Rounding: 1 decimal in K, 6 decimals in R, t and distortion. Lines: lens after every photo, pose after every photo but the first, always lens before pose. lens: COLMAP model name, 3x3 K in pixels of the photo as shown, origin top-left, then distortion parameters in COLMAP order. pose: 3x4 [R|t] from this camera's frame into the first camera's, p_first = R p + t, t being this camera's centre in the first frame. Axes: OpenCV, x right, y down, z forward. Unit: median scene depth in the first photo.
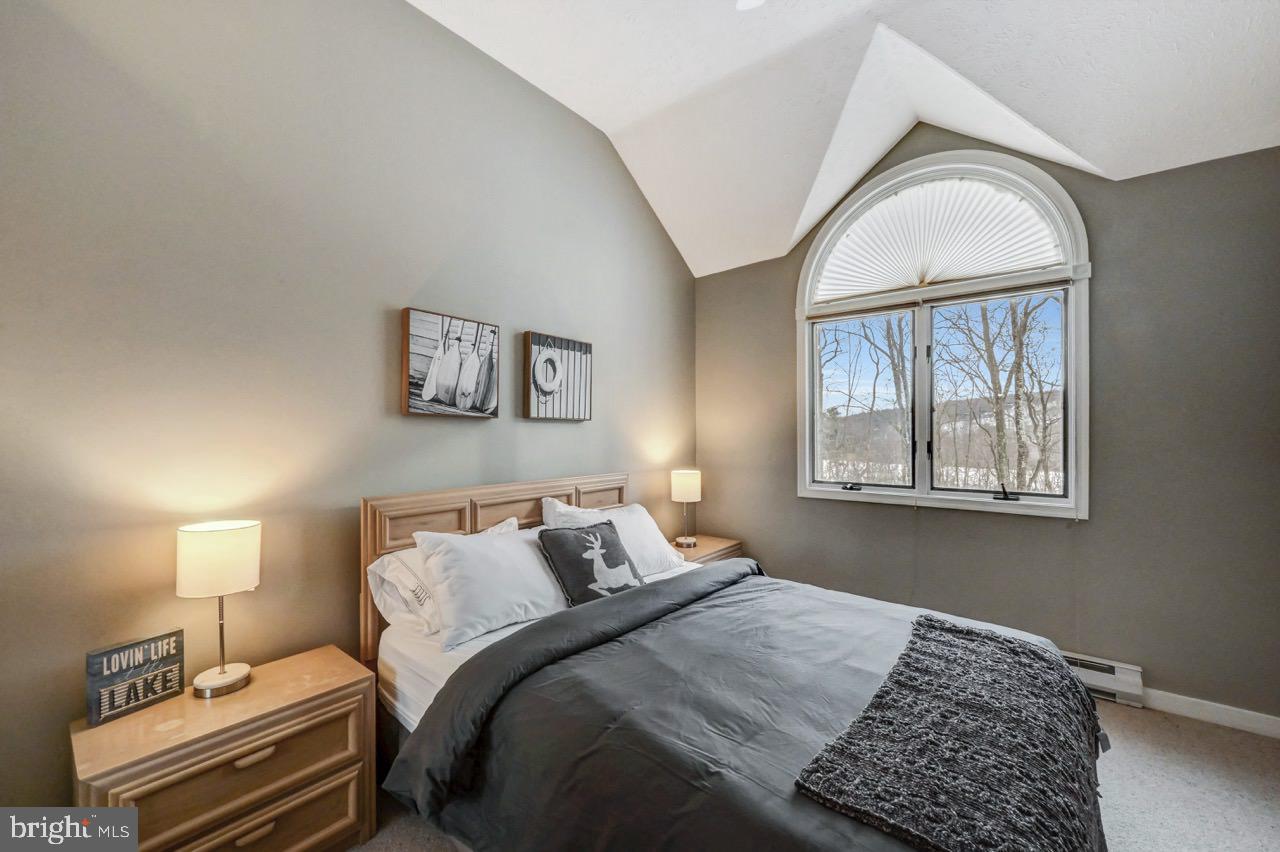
lens RADIAL K [[504.4, 0, 633.7], [0, 504.4, 434.7], [0, 0, 1]] dist [0.001286, 0.000462]
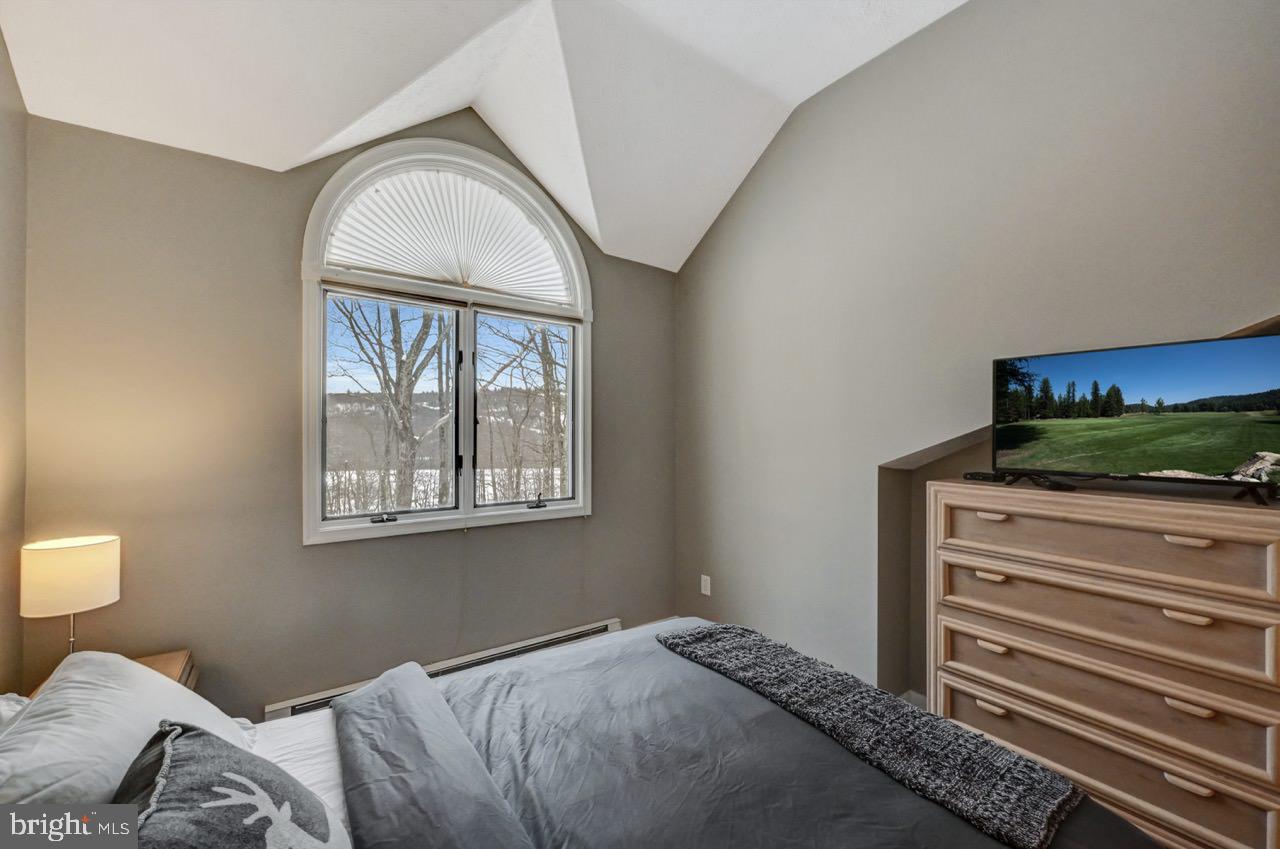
lens RADIAL K [[504.4, 0, 646.7], [0, 504.4, 433.5], [0, 0, 1]] dist [0.001286, 0.000462]
pose [[0.259323, 0.008391, 0.965754, -0.226851], [0.009179, 0.999896, -0.011153, -0.014613], [-0.965747, 0.011757, 0.259219, 0.454035]]
